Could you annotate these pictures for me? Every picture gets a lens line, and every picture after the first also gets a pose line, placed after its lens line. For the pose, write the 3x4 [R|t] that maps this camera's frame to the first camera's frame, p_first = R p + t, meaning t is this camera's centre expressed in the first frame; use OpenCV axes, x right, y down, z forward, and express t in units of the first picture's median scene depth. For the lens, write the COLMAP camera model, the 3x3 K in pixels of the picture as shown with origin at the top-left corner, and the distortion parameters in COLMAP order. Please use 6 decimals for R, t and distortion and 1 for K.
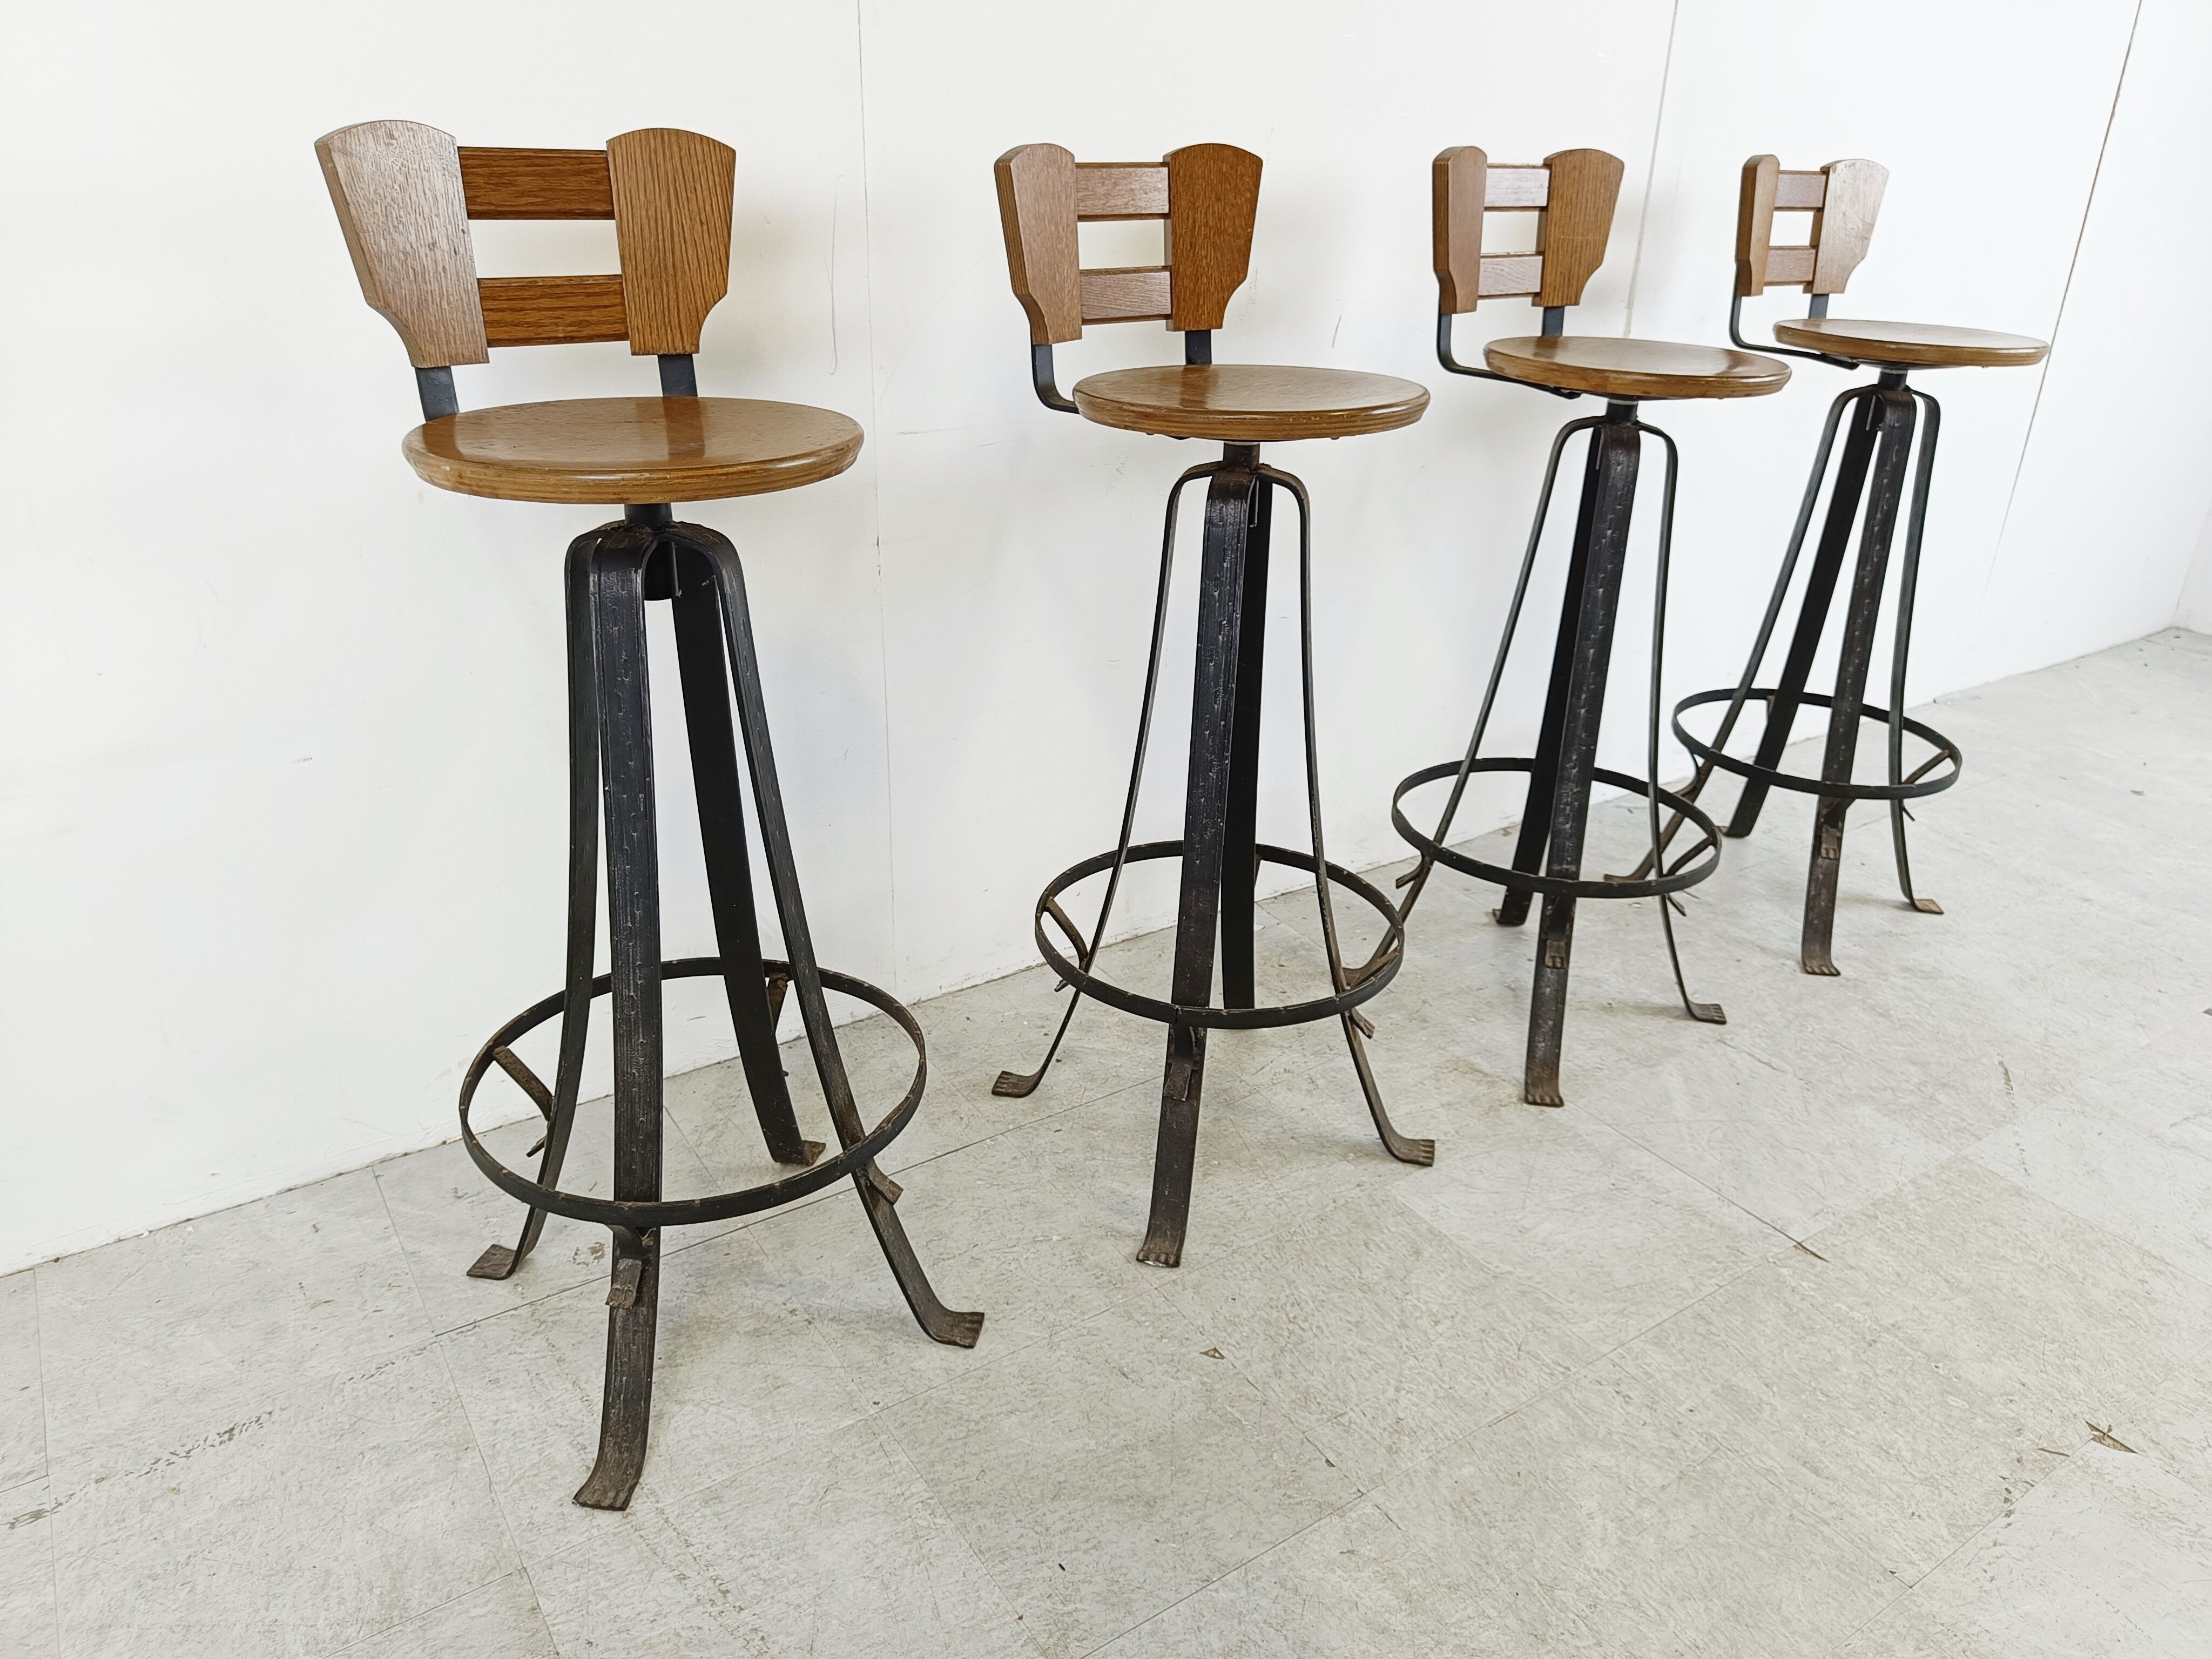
lens RADIAL K [[1541.4, 0, 1119.5], [0, 1541.4, 832.6], [0, 0, 1]] dist [0.009087, -0.001198]
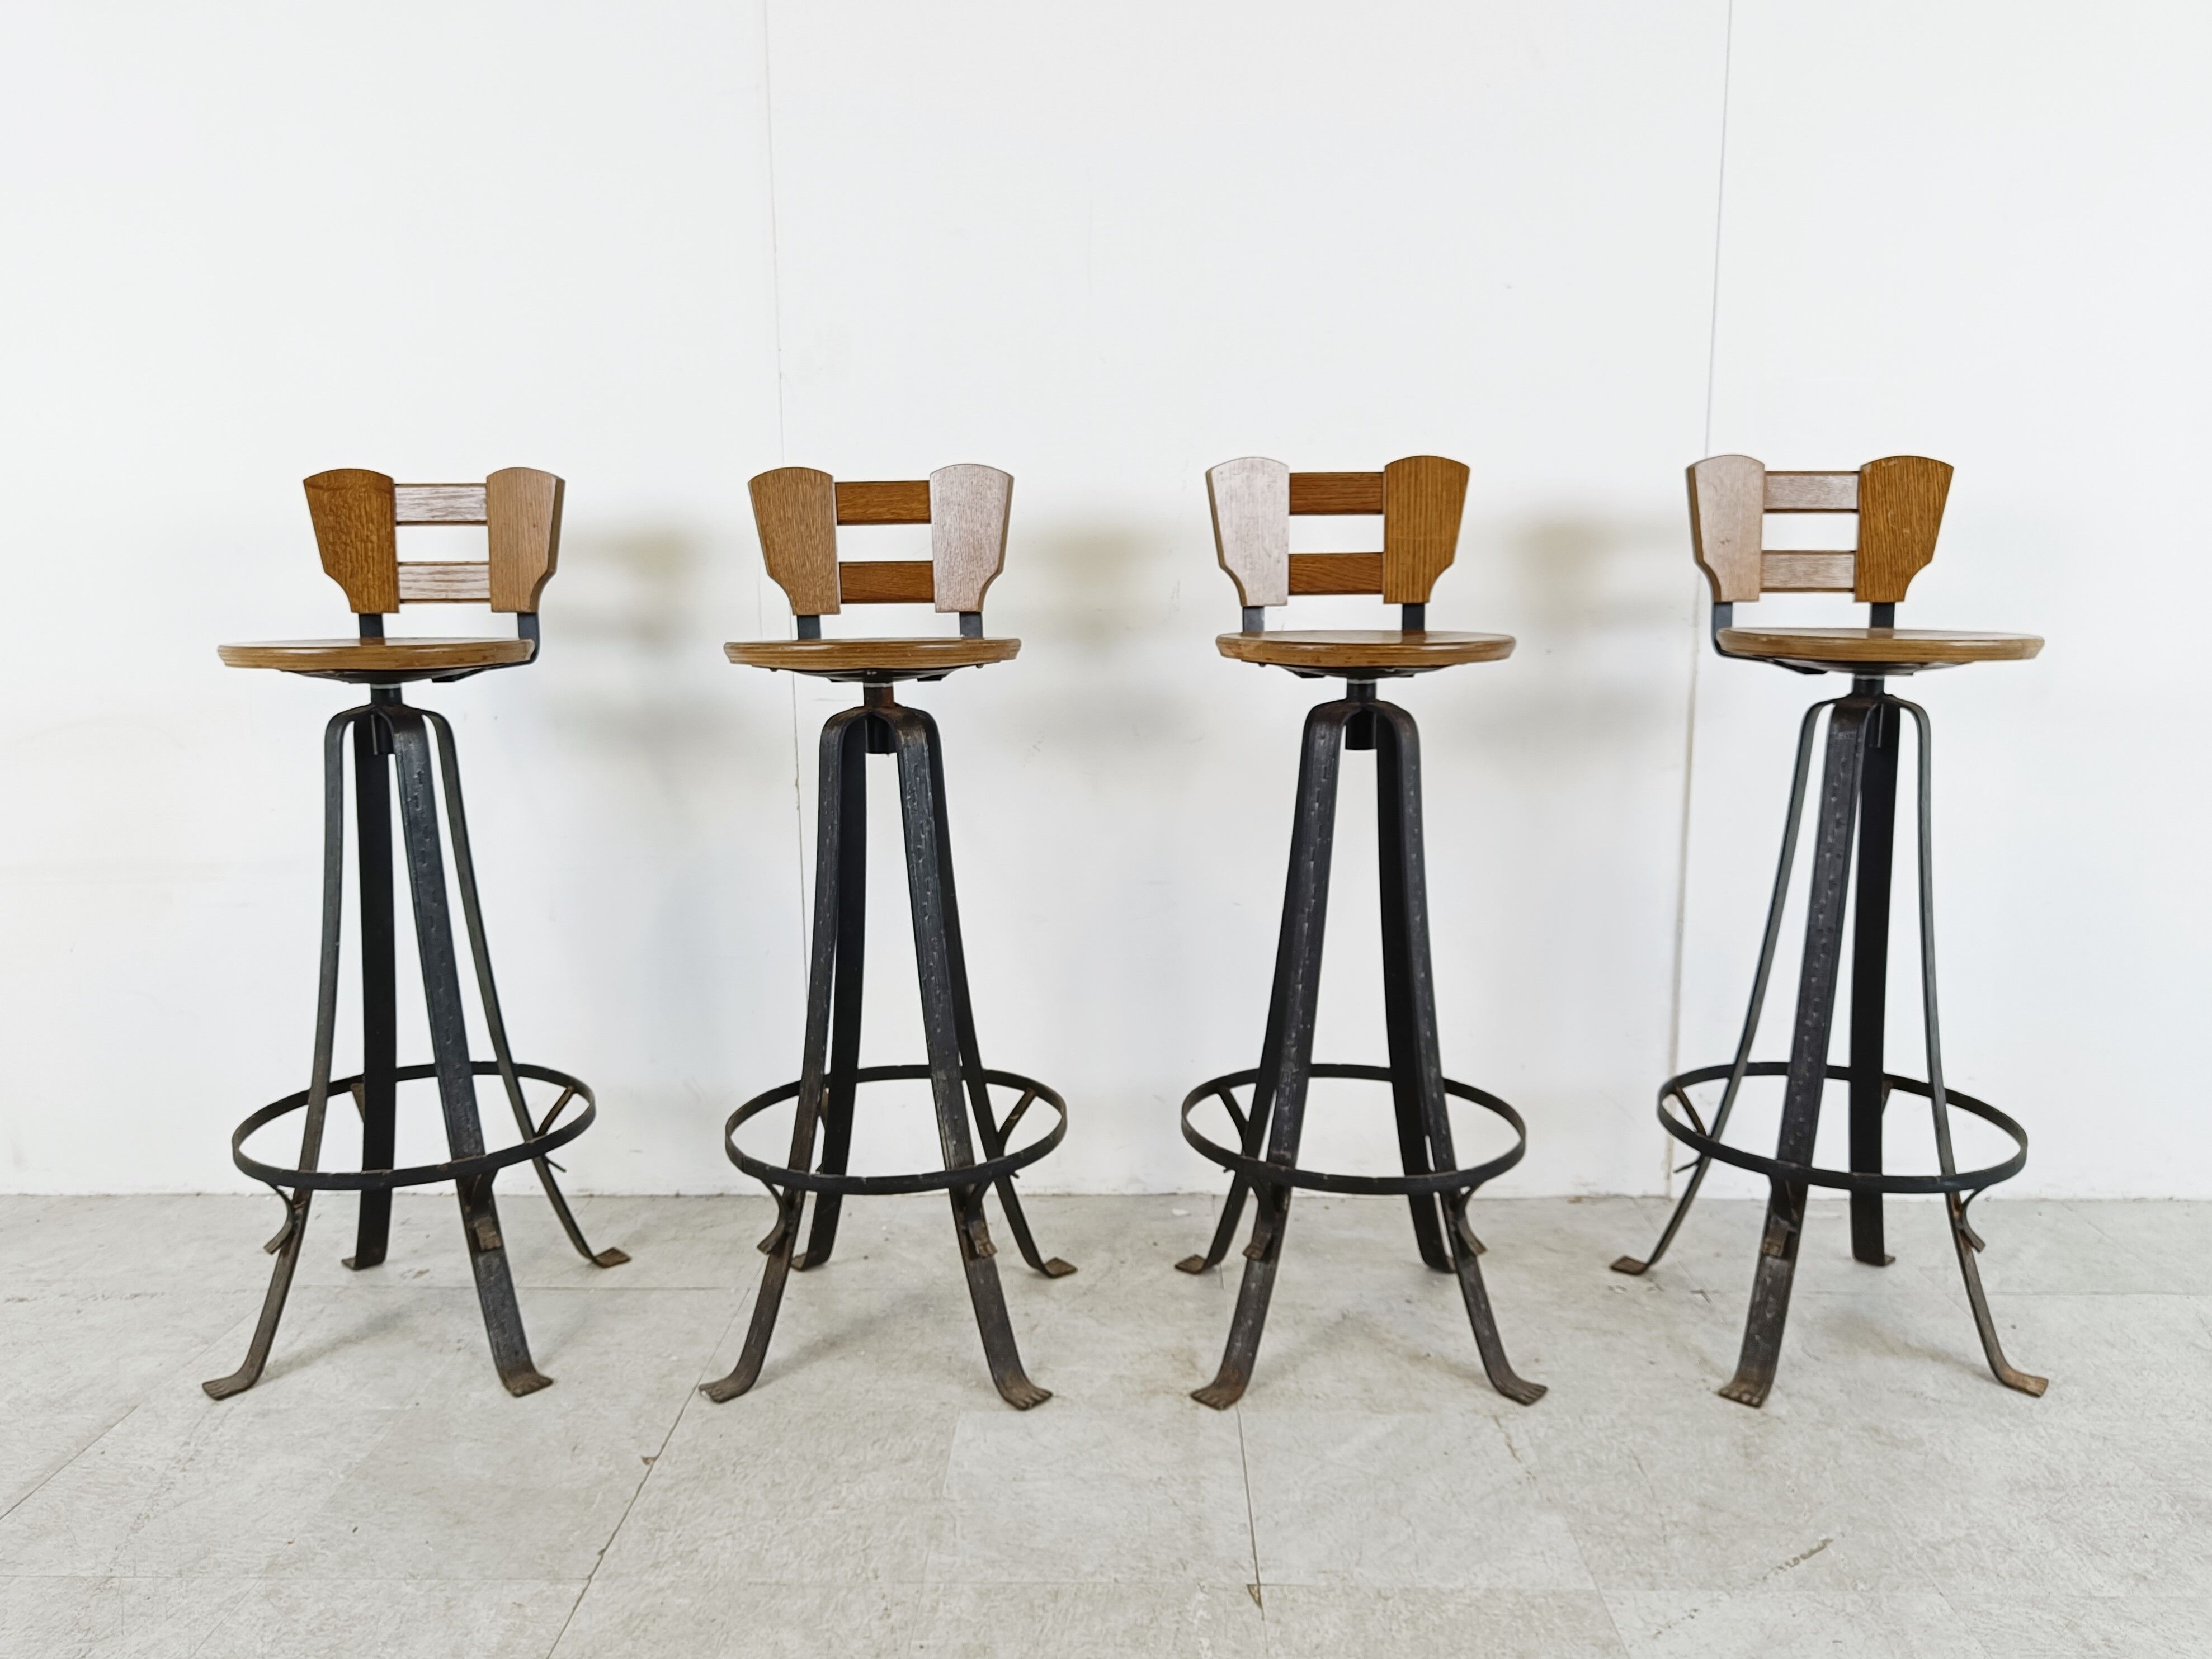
lens RADIAL K [[1607.3, 0, 1102.8], [0, 1607.3, 846.0], [0, 0, 1]] dist [0.002170, 0.002138]
pose [[0.815622, 0.064915, -0.574932, 0.908213], [-0.211349, 0.958445, -0.191611, 0.065139], [0.538602, 0.277794, 0.795448, 0.133097]]
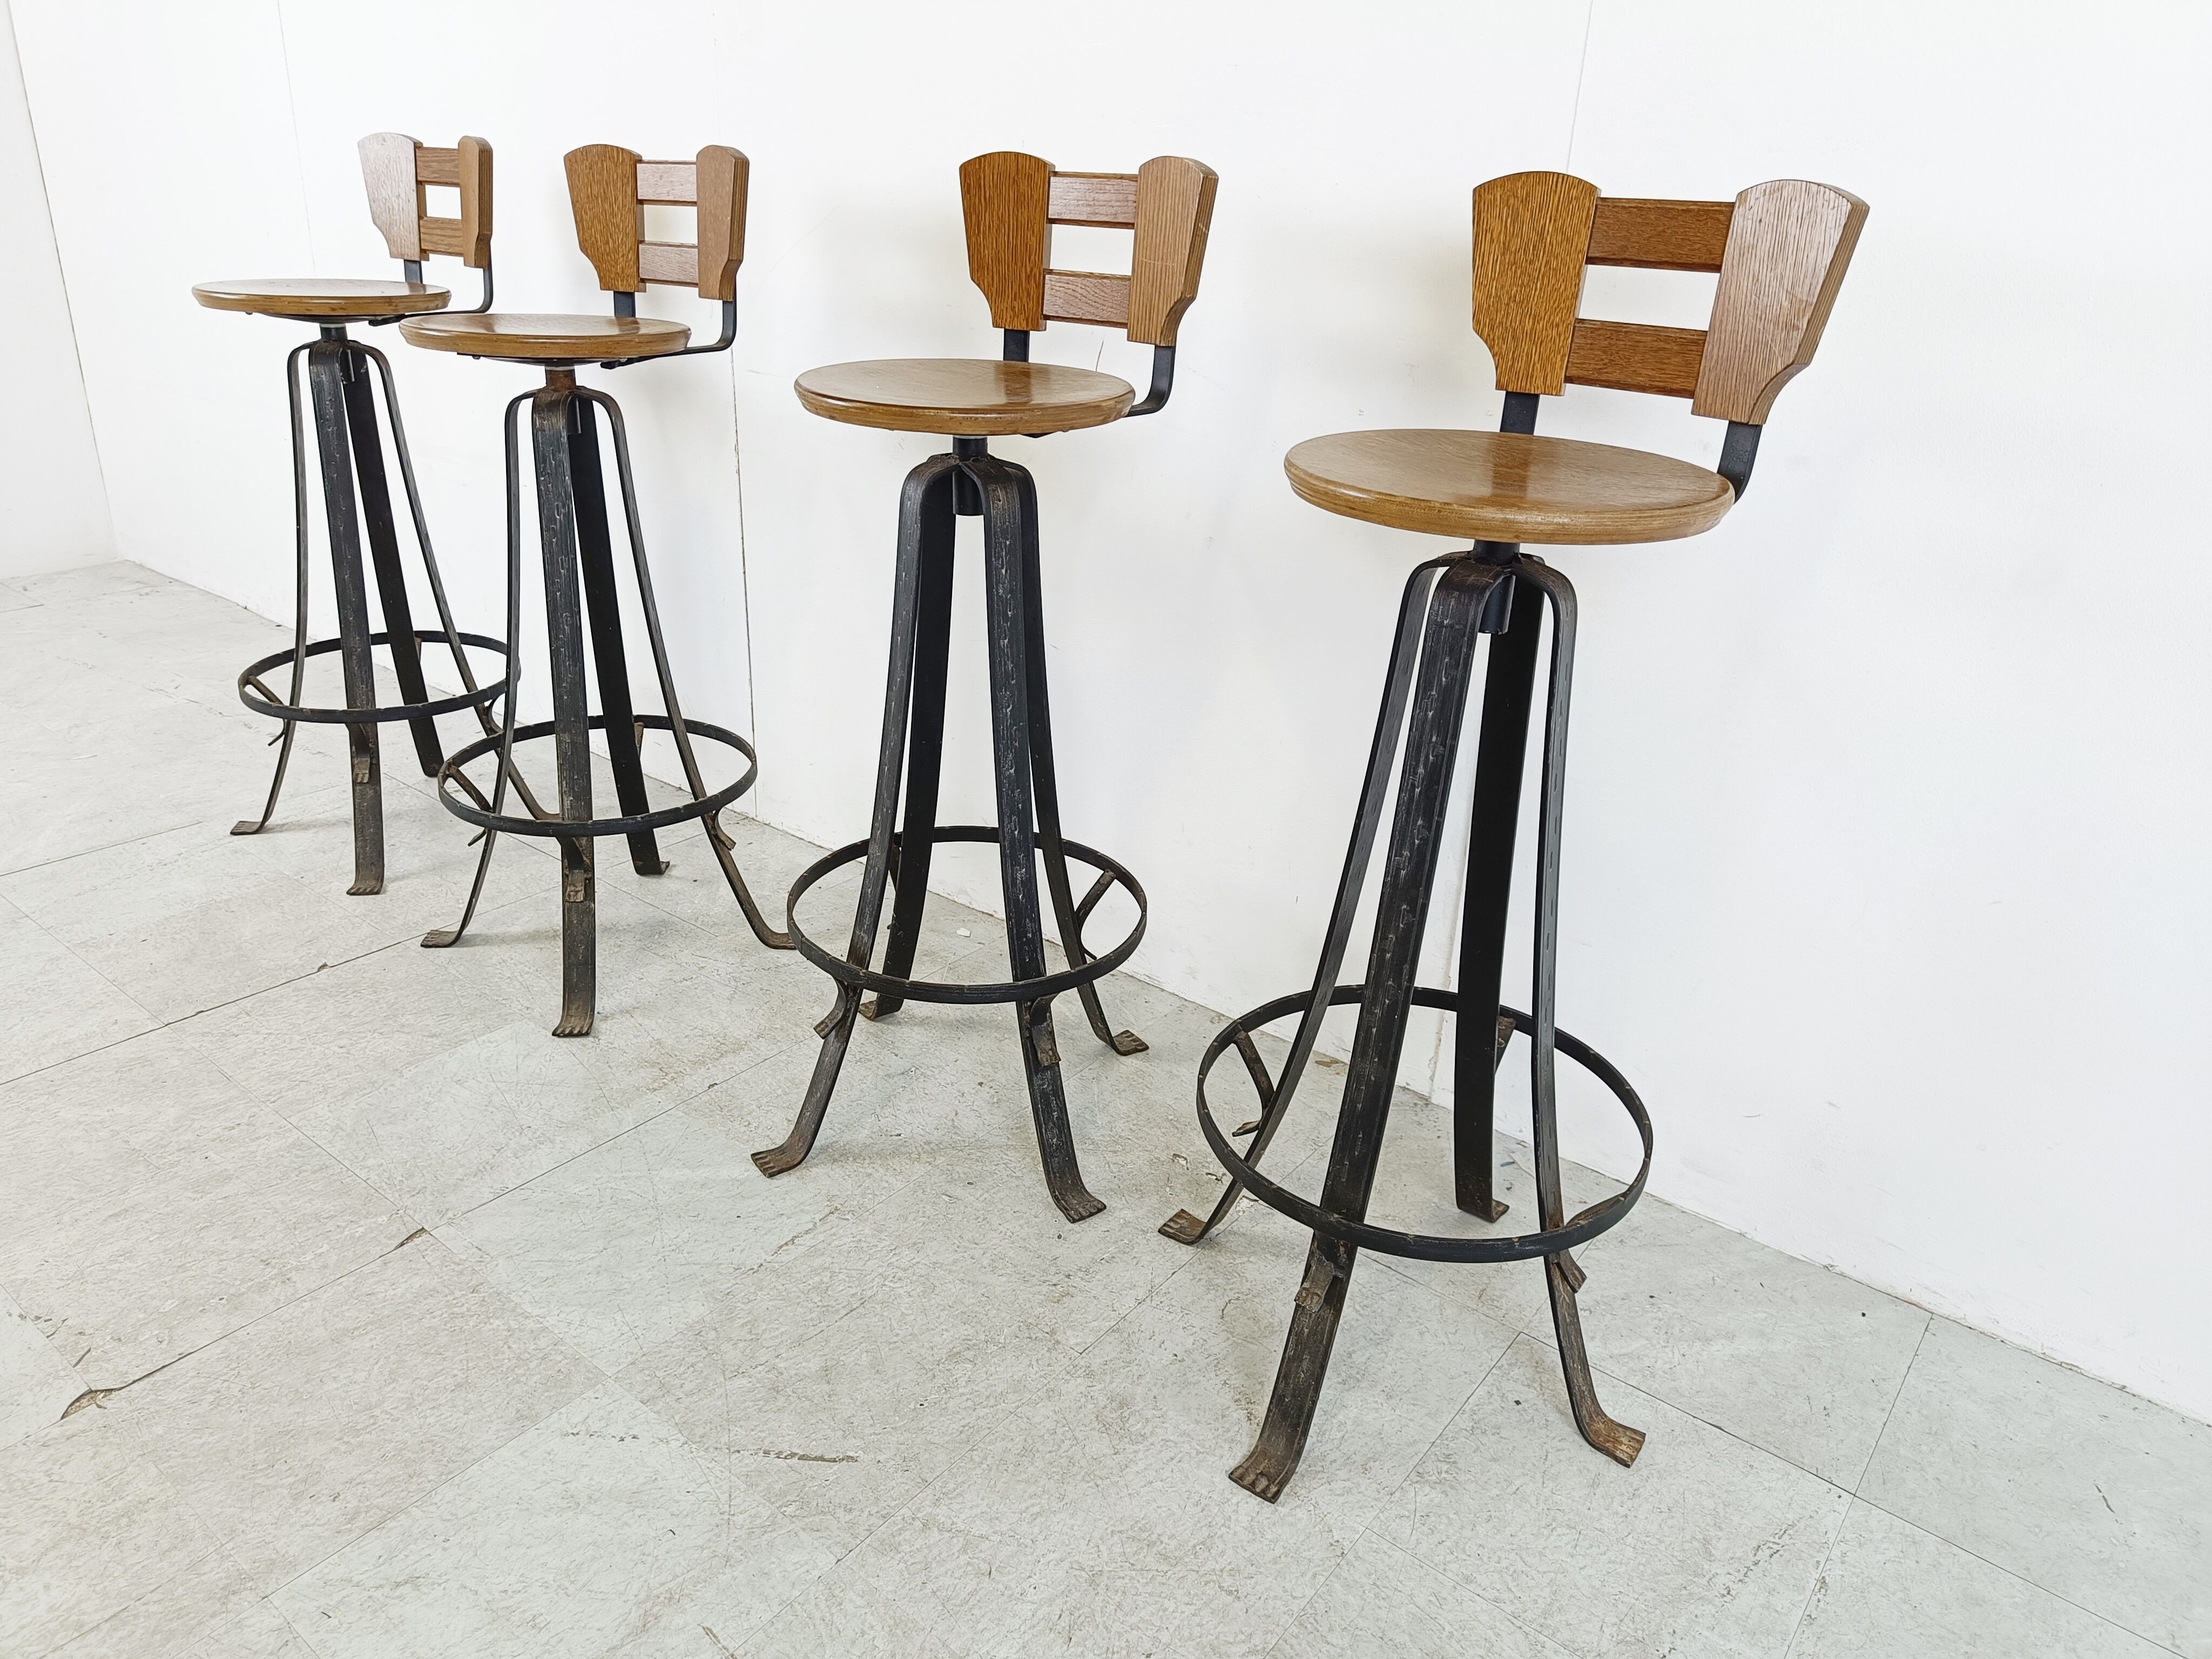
lens RADIAL K [[1541.4, 0, 1085.4], [0, 1541.4, 803.3], [0, 0, 1]] dist [0.009087, -0.001198]
pose [[0.294865, 0.349963, -0.889146, 1.408889], [-0.417938, 0.884025, 0.209348, -0.369025], [0.859292, 0.309879, 0.406931, 0.927749]]
